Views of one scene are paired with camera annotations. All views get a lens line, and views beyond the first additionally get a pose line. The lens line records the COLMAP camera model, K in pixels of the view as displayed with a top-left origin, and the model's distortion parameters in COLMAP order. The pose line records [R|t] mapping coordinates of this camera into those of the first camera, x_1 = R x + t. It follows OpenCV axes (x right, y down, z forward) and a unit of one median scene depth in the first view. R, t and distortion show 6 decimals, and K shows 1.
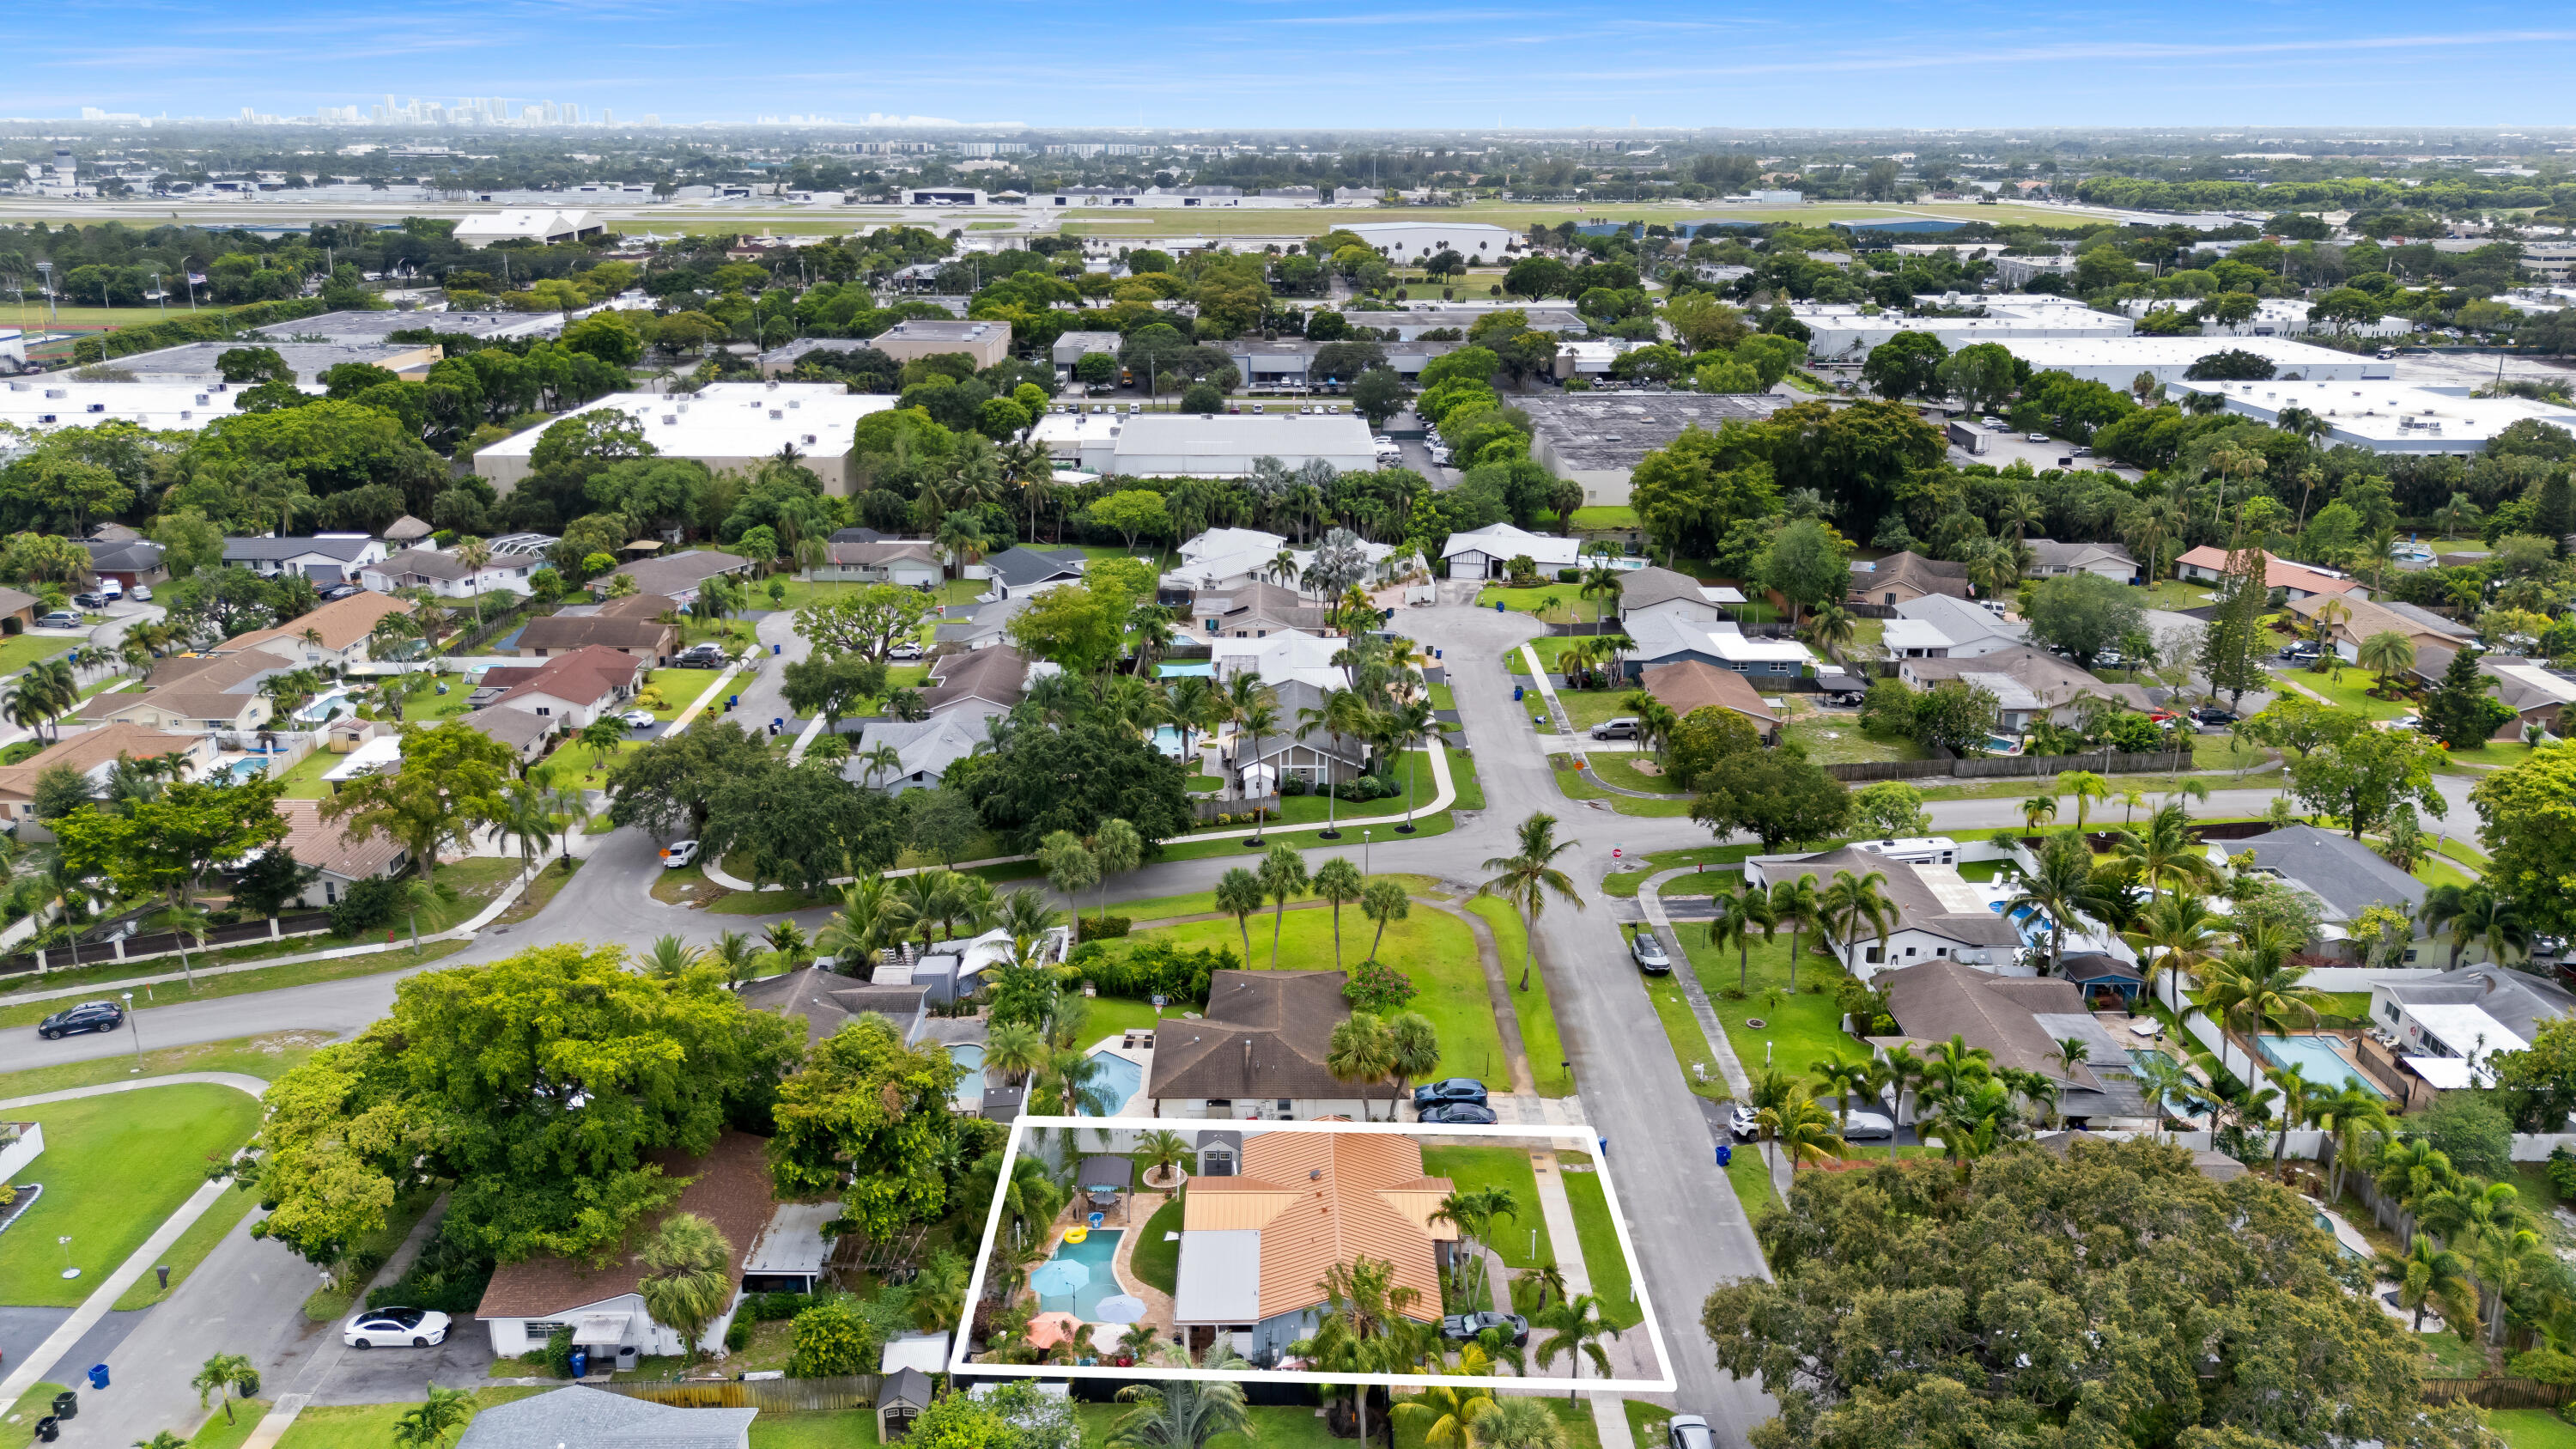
lens RADIAL K [[1886.0, 0, 1288.0], [0, 1886.0, 724.5], [0, 0, 1]] dist [0.094550, -0.103763]
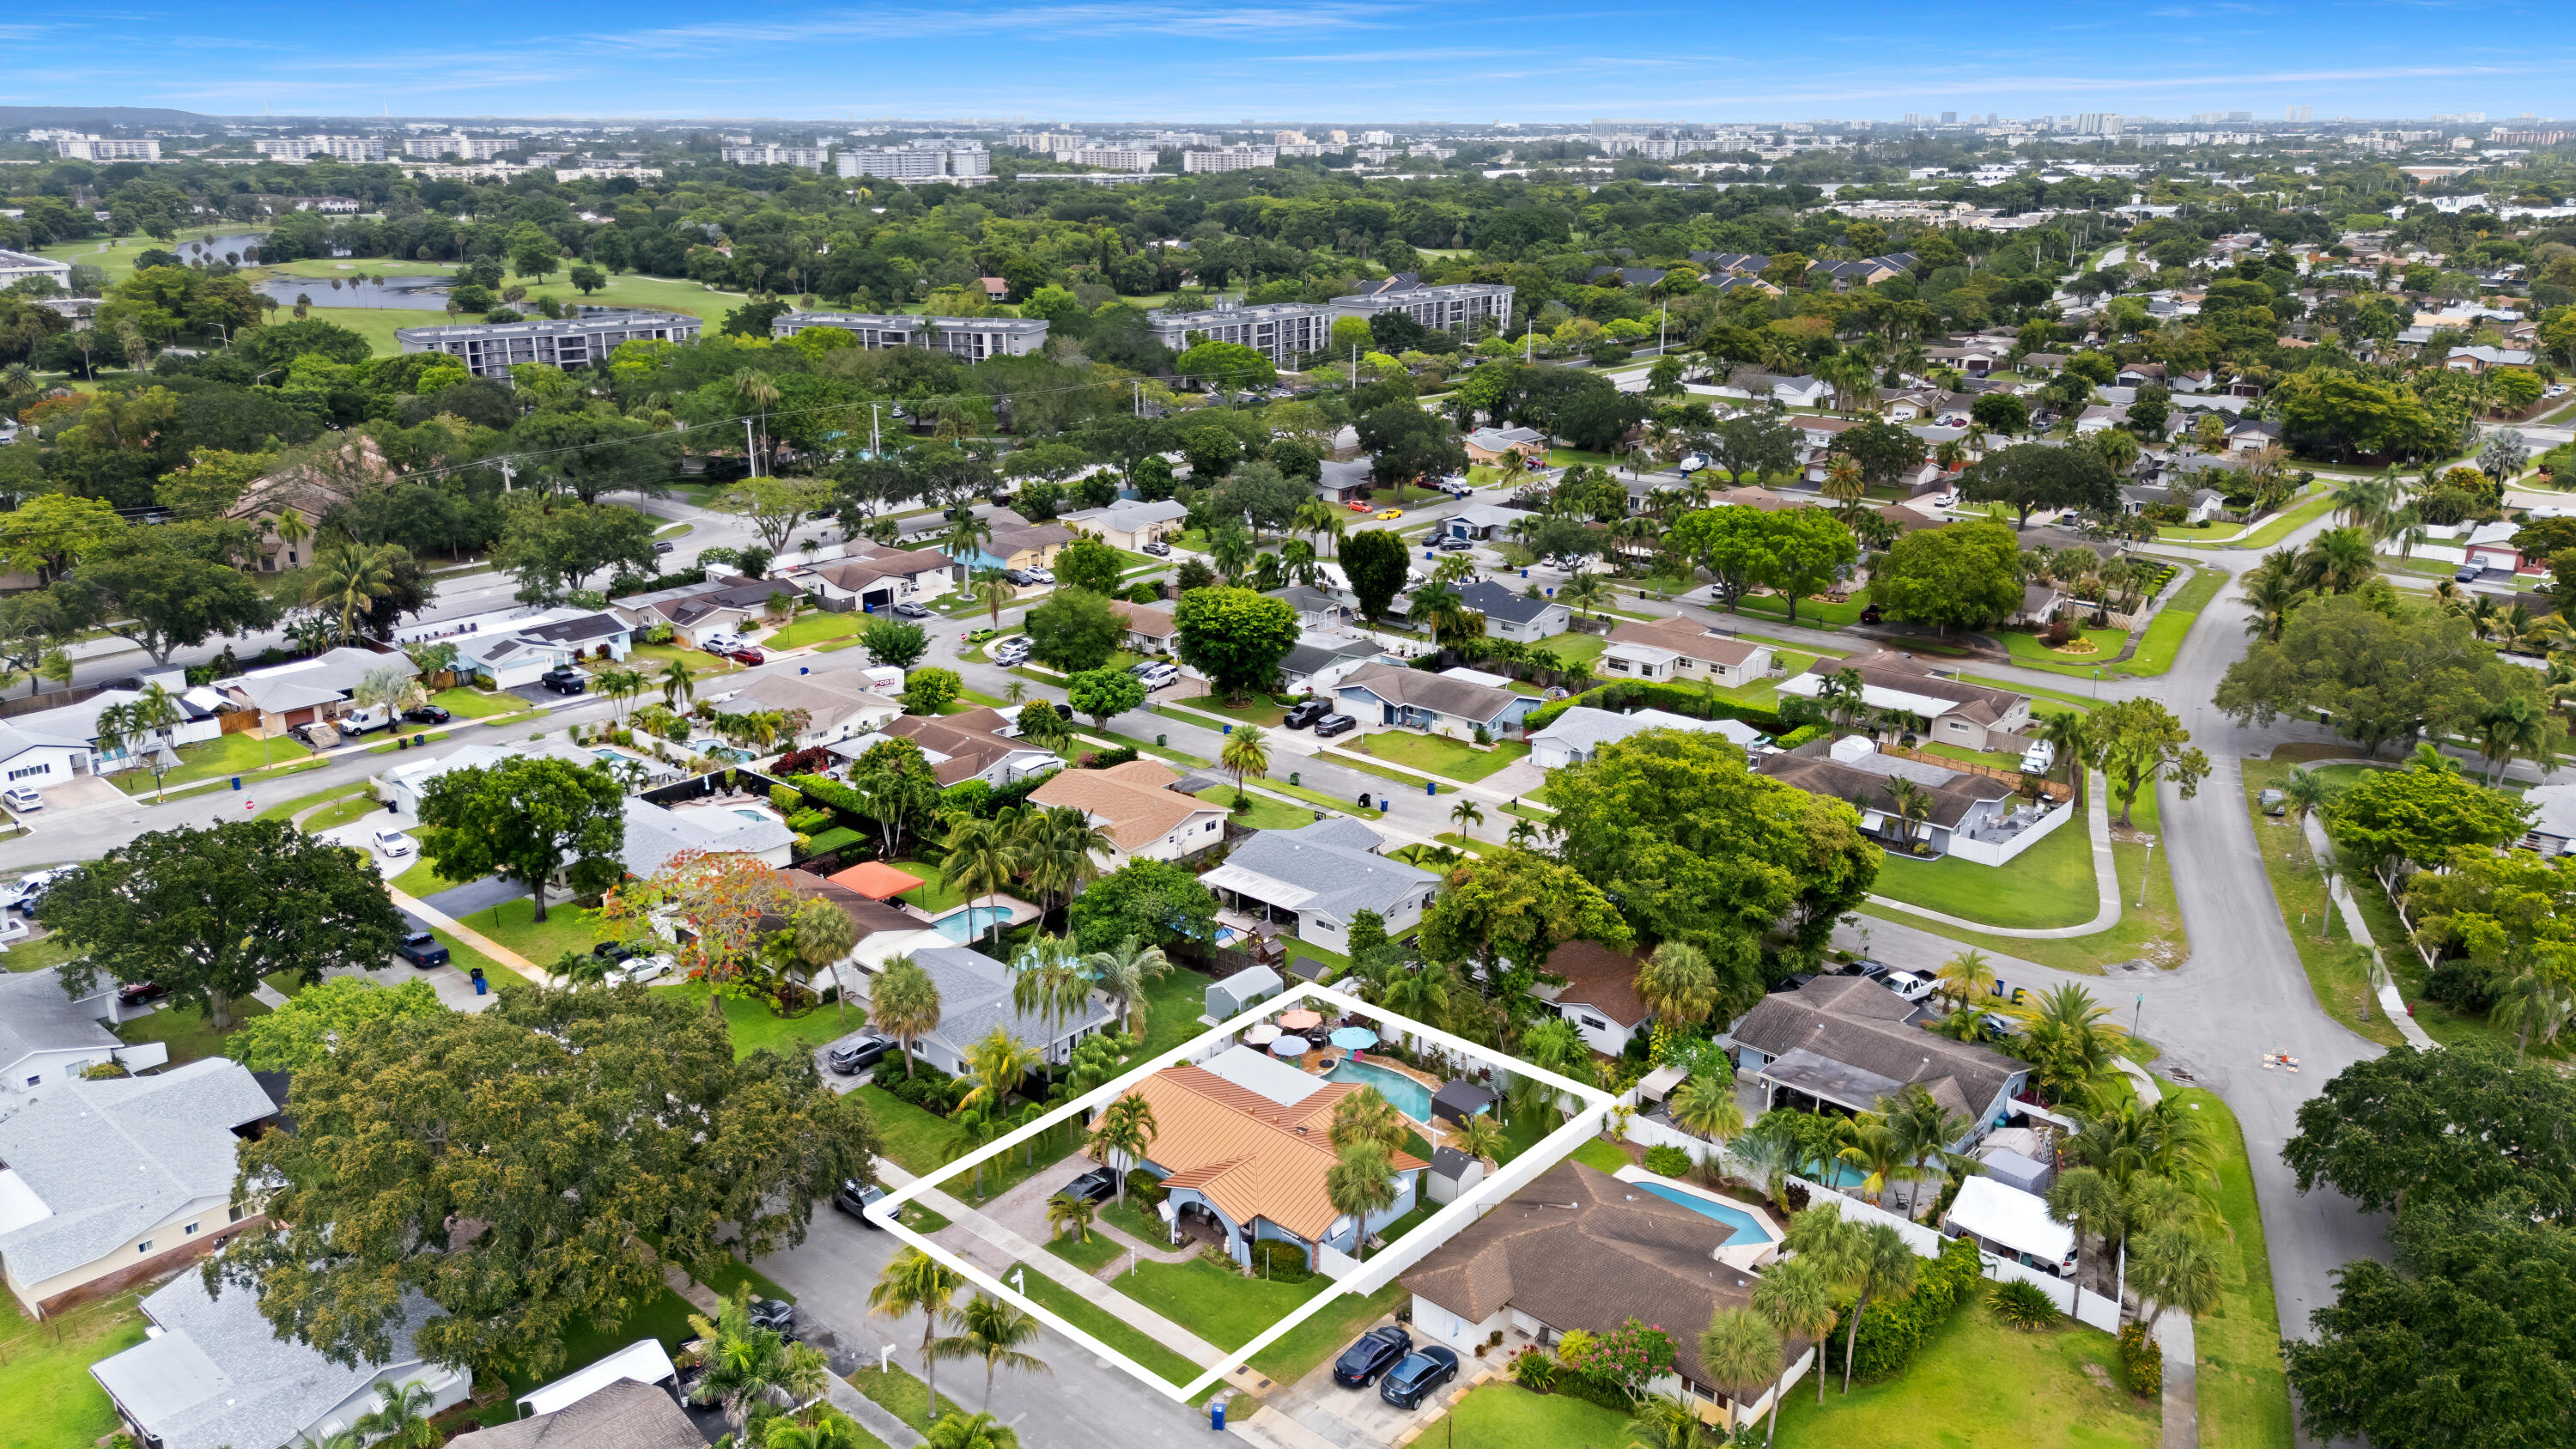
lens RADIAL K [[1886.0, 0, 1288.0], [0, 1886.0, 724.5], [0, 0, 1]] dist [0.094550, -0.103763]
pose [[-0.663484, 0.225492, -0.713402, 0.290292], [-0.227765, 0.847375, 0.479665, -0.182846], [0.712680, 0.480738, -0.510860, 0.577602]]
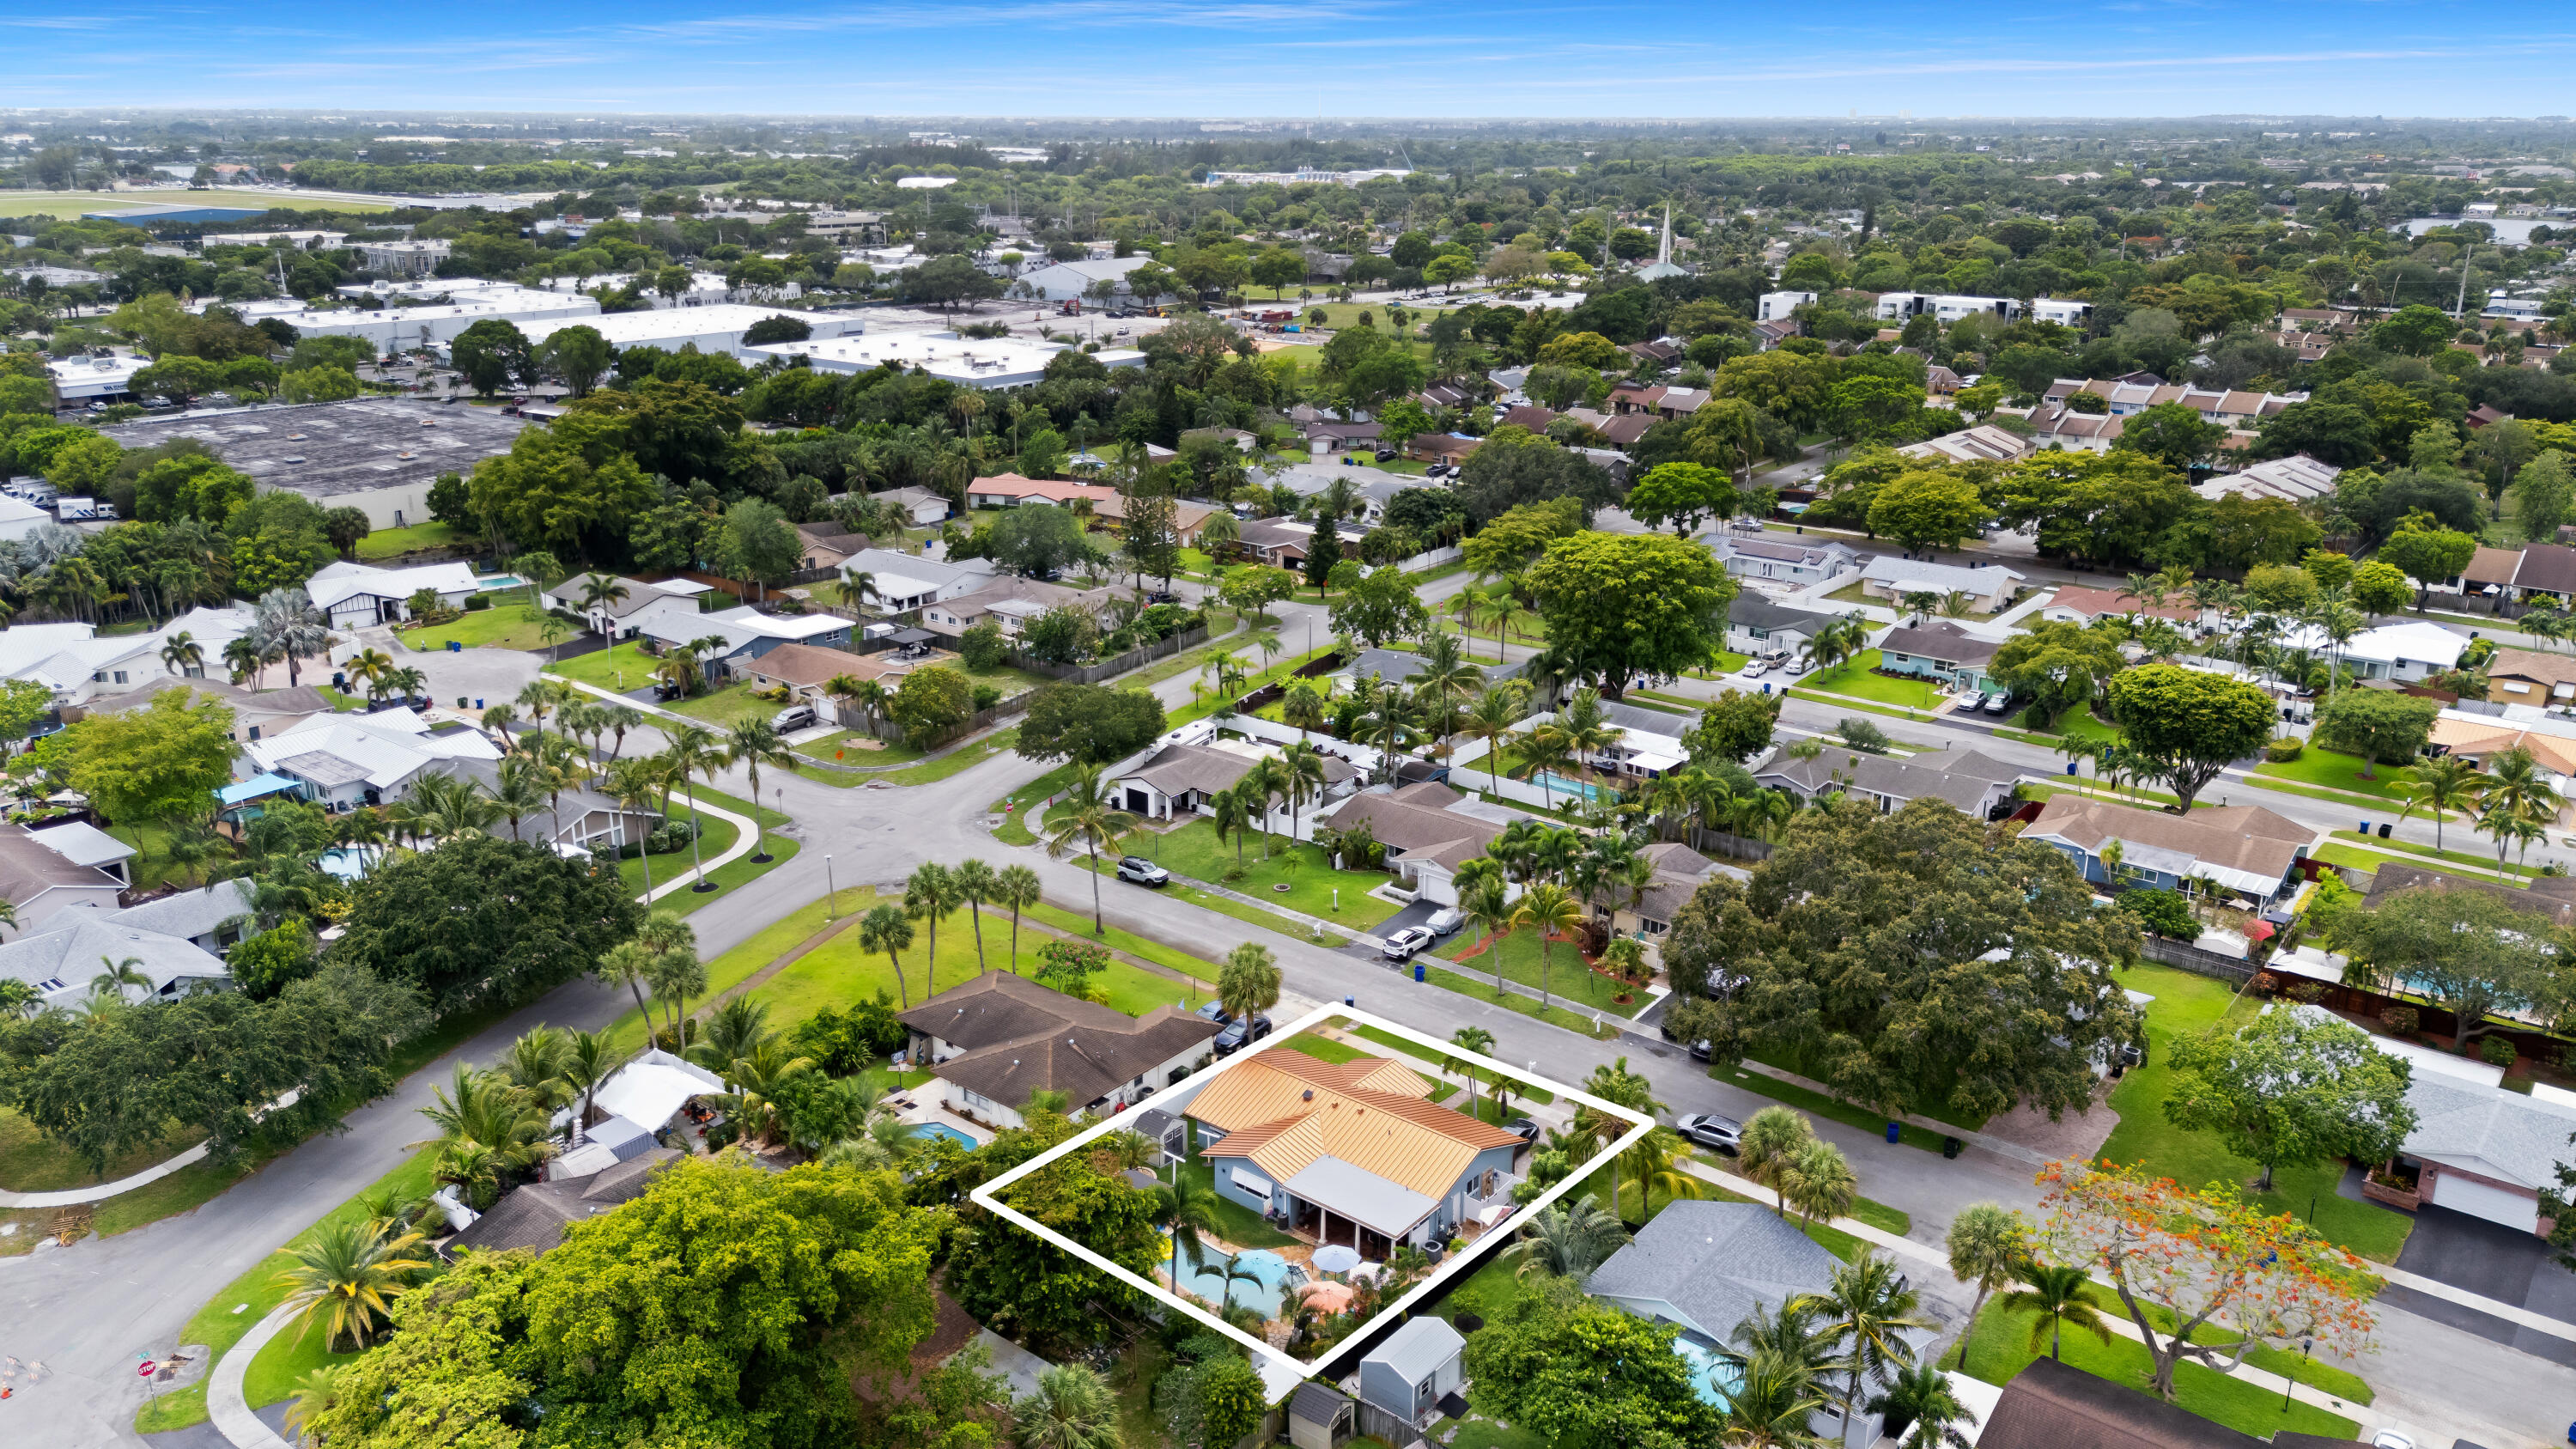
lens RADIAL K [[1886.0, 0, 1288.0], [0, 1886.0, 724.5], [0, 0, 1]] dist [0.094550, -0.103763]
pose [[0.623271, -0.239648, 0.744380, -0.303781], [0.233390, 0.965509, 0.115420, -0.037286], [-0.746366, 0.101793, 0.657705, 0.117390]]
